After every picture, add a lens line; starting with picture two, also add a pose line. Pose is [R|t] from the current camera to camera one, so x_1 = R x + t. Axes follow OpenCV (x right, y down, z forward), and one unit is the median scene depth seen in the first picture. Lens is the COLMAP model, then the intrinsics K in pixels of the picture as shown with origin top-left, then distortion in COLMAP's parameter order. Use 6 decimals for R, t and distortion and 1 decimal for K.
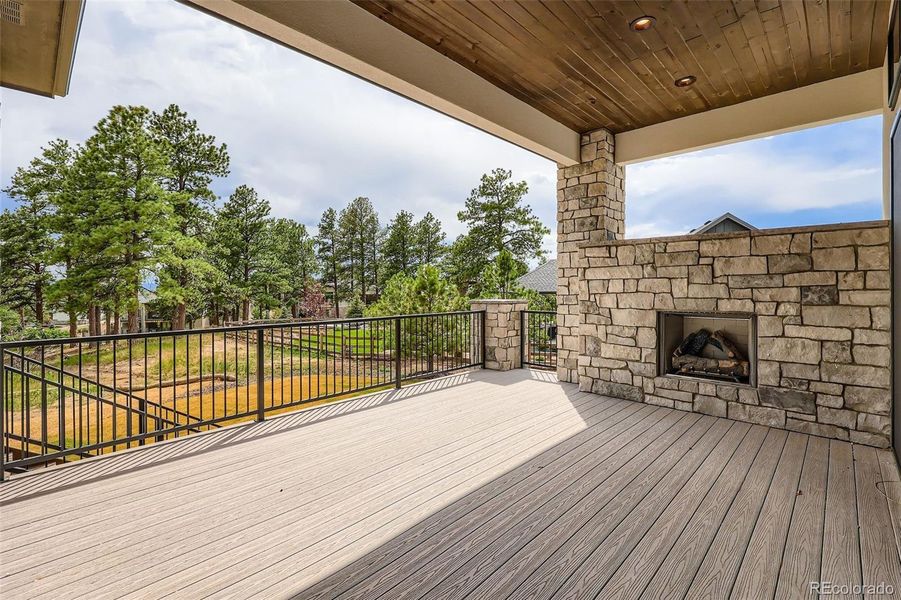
lens RADIAL K [[369.9, 0, 450.6], [0, 369.9, 302.8], [0, 0, 1]] dist [-0.001574, -0.000035]
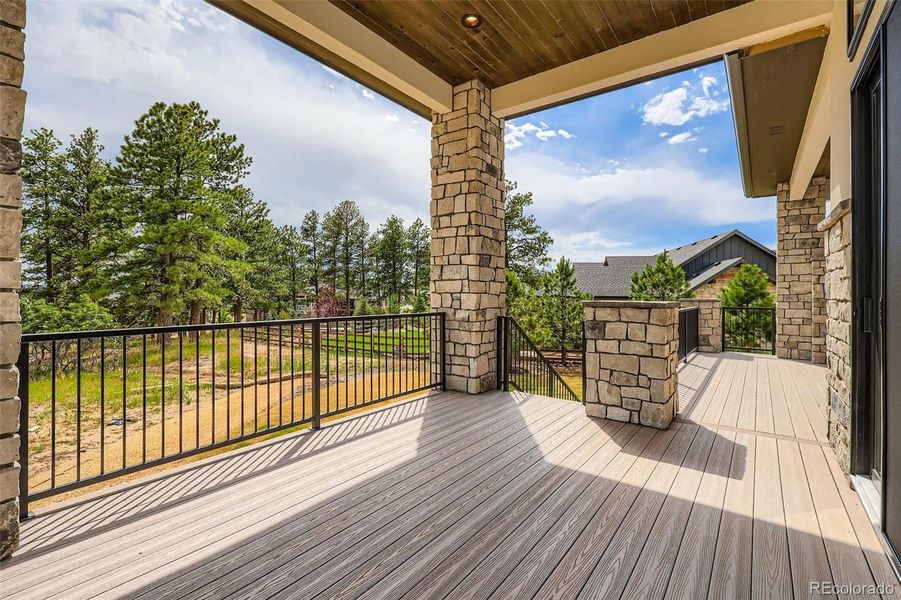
lens RADIAL K [[369.9, 0, 450.6], [0, 369.9, 302.8], [0, 0, 1]] dist [-0.001574, -0.000035]
pose [[0.994699, 0.008662, 0.102468, -0.132326], [-0.007163, 0.999862, -0.014989, 0.004814], [-0.102584, 0.014176, 0.994623, -0.028449]]
